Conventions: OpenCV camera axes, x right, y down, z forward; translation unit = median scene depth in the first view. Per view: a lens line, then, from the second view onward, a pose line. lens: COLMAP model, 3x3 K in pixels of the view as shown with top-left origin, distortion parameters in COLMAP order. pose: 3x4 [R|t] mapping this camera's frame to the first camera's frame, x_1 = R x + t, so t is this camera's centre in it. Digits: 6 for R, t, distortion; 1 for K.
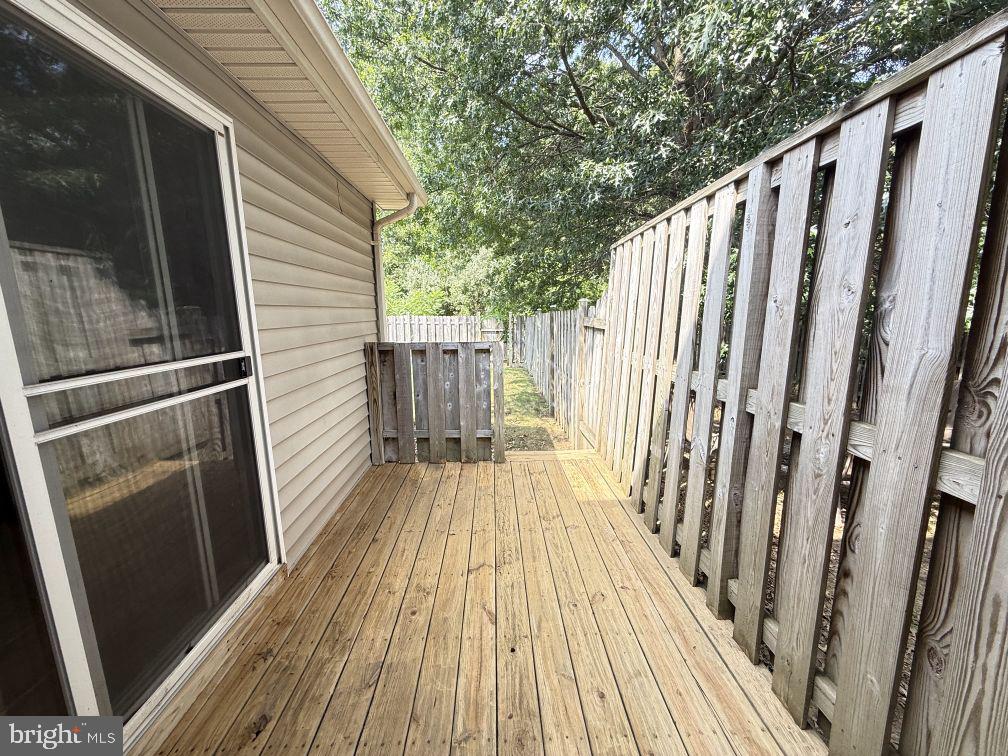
lens RADIAL K [[402.8, 0, 502.2], [0, 402.8, 376.8], [0, 0, 1]] dist [-0.000156, 0.000604]
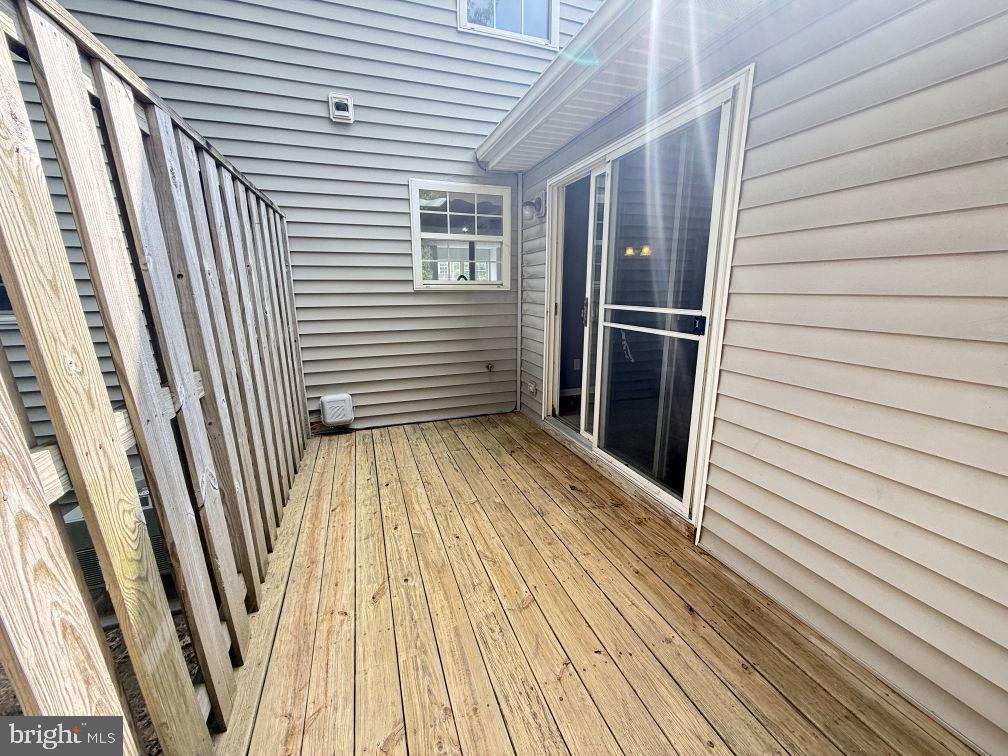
lens RADIAL K [[402.8, 0, 502.2], [0, 402.8, 376.8], [0, 0, 1]] dist [-0.000156, 0.000604]
pose [[-0.949266, 0.090387, -0.301205, 0.220860], [-0.029462, 0.928031, 0.371337, -0.289066], [0.313091, 0.361372, -0.878285, 1.860576]]
